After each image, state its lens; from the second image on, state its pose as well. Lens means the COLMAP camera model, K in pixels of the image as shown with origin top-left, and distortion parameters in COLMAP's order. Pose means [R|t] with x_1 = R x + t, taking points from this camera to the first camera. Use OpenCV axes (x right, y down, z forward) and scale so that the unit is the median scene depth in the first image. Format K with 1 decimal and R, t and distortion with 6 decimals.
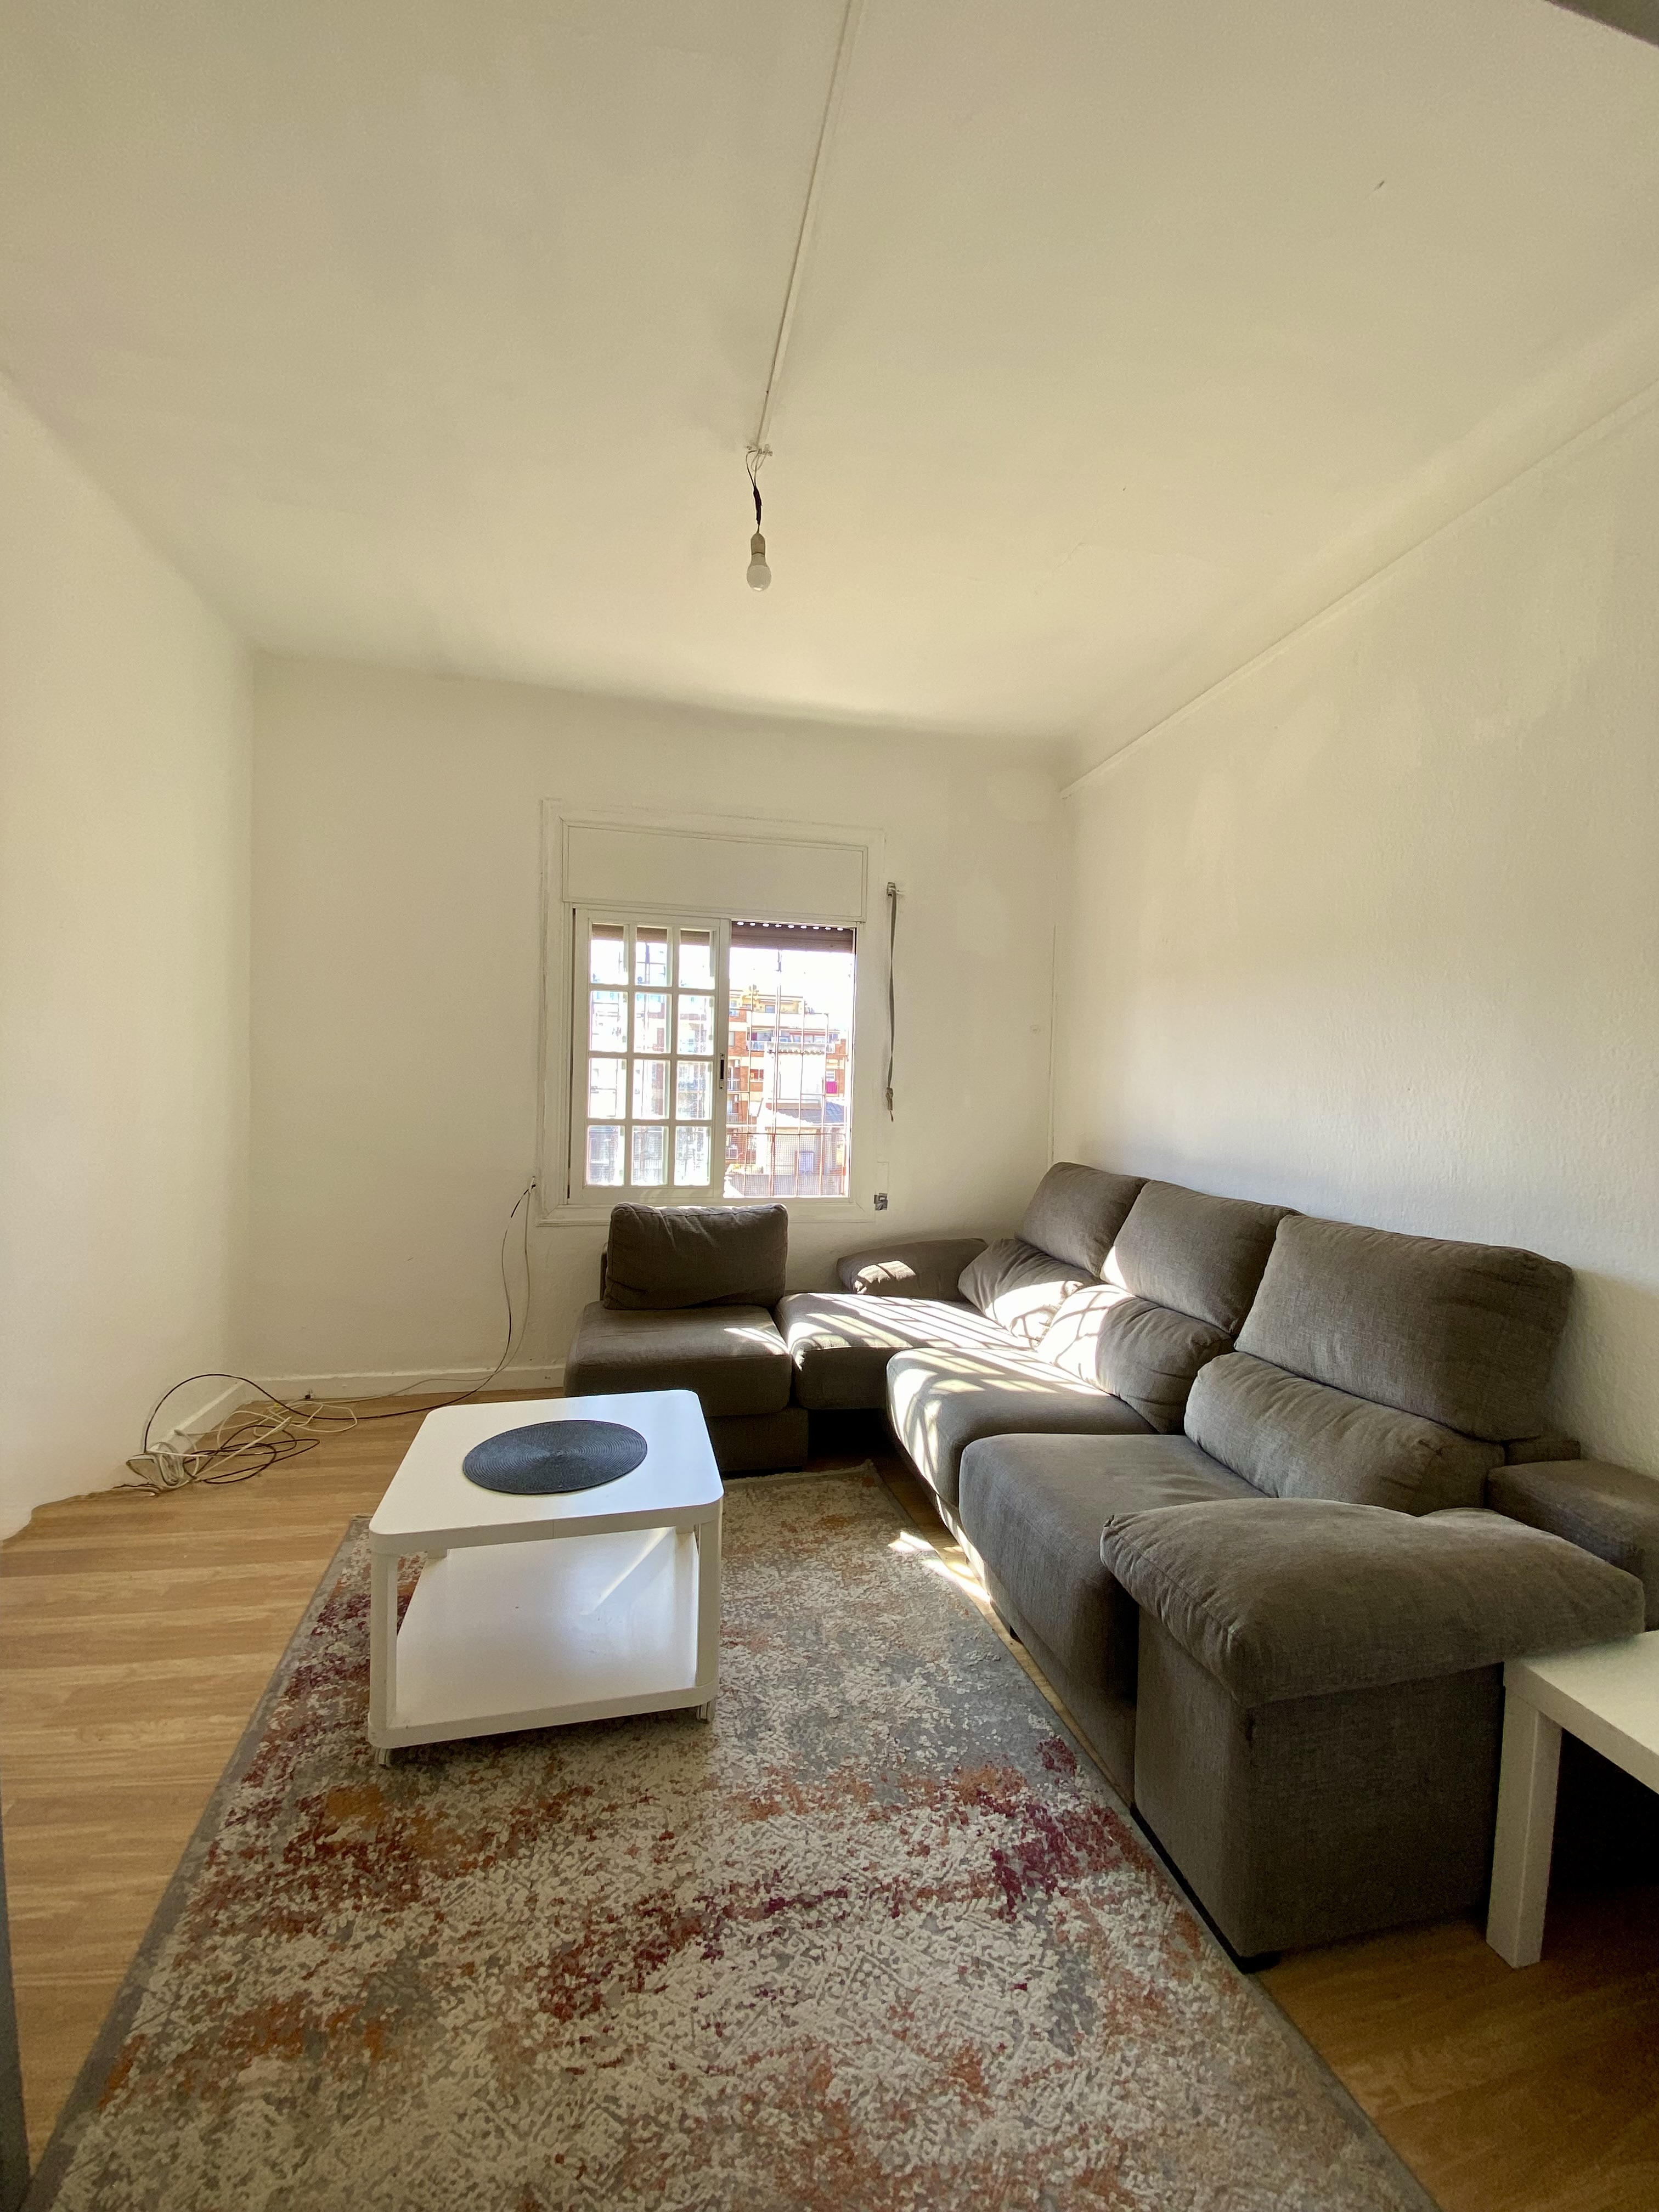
lens RADIAL K [[897.9, 0, 831.3], [0, 897.9, 1087.9], [0, 0, 1]] dist [0.015577, -0.018056]
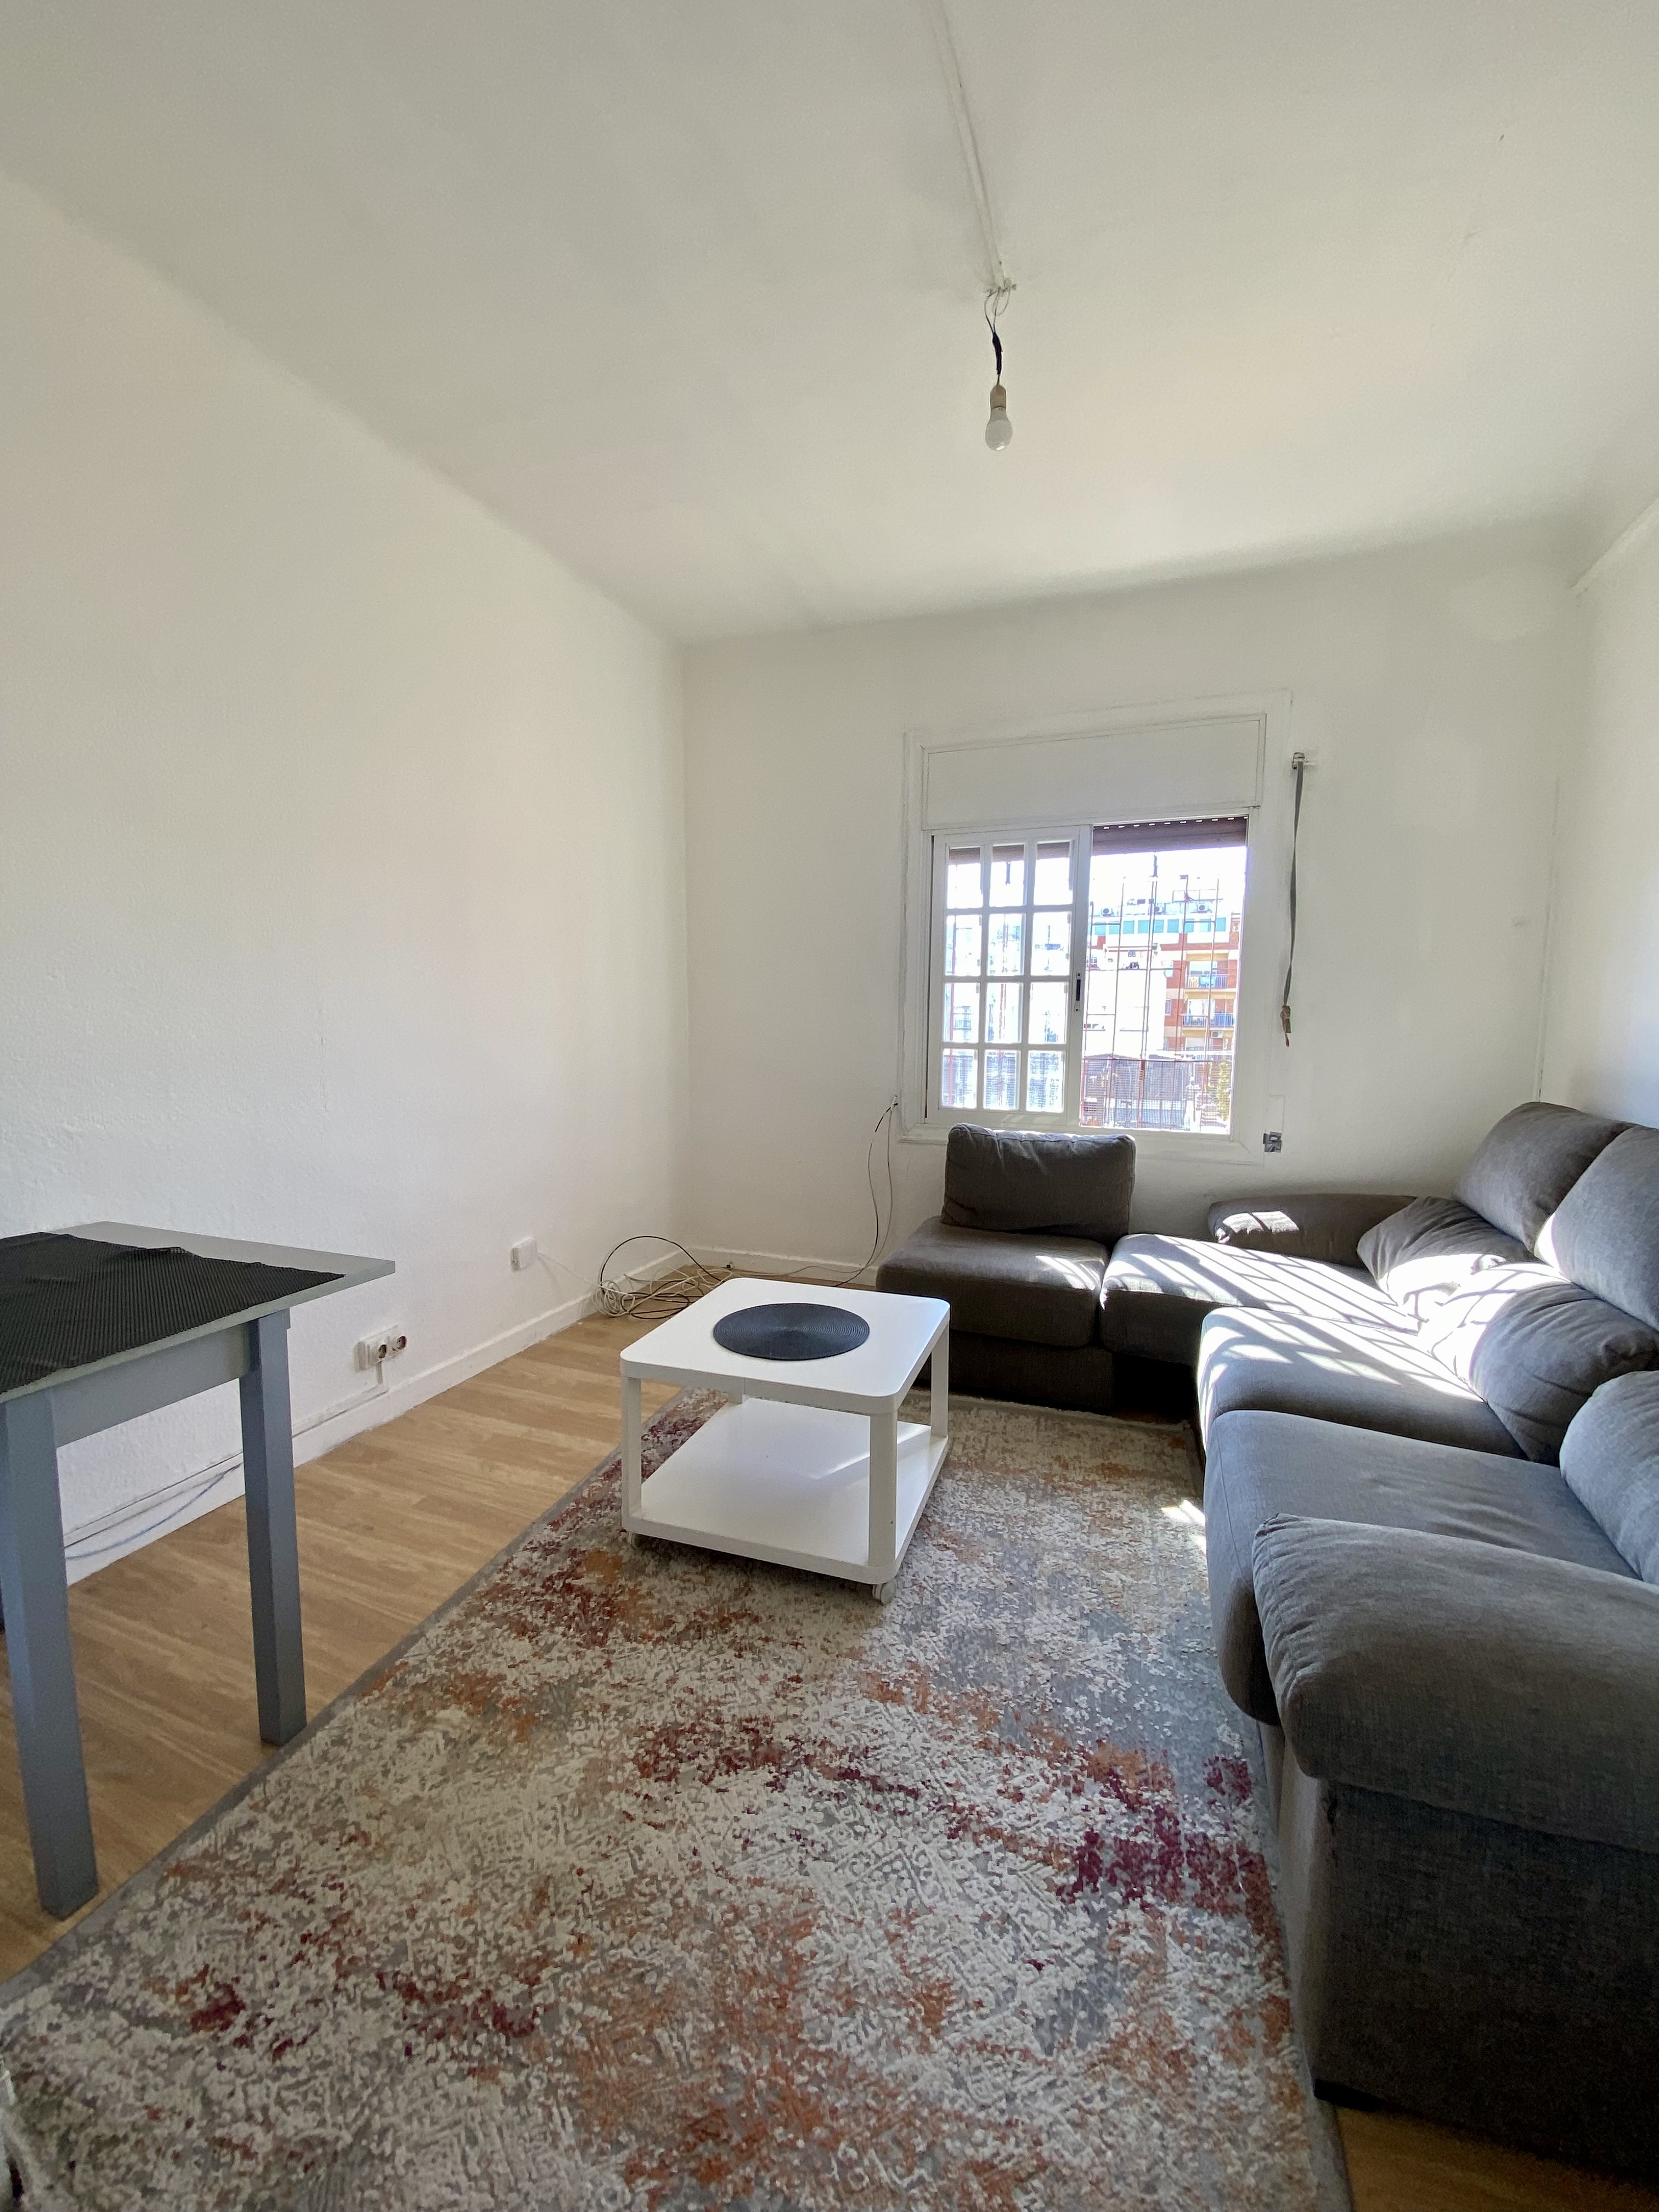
lens RADIAL K [[900.5, 0, 826.7], [0, 900.5, 1096.3], [0, 0, 1]] dist [0.016596, -0.018540]
pose [[0.841861, 0.034536, -0.538588, 0.384482], [0.005612, 0.997336, 0.072725, 0.046269], [0.539665, -0.064247, 0.839425, 0.137554]]
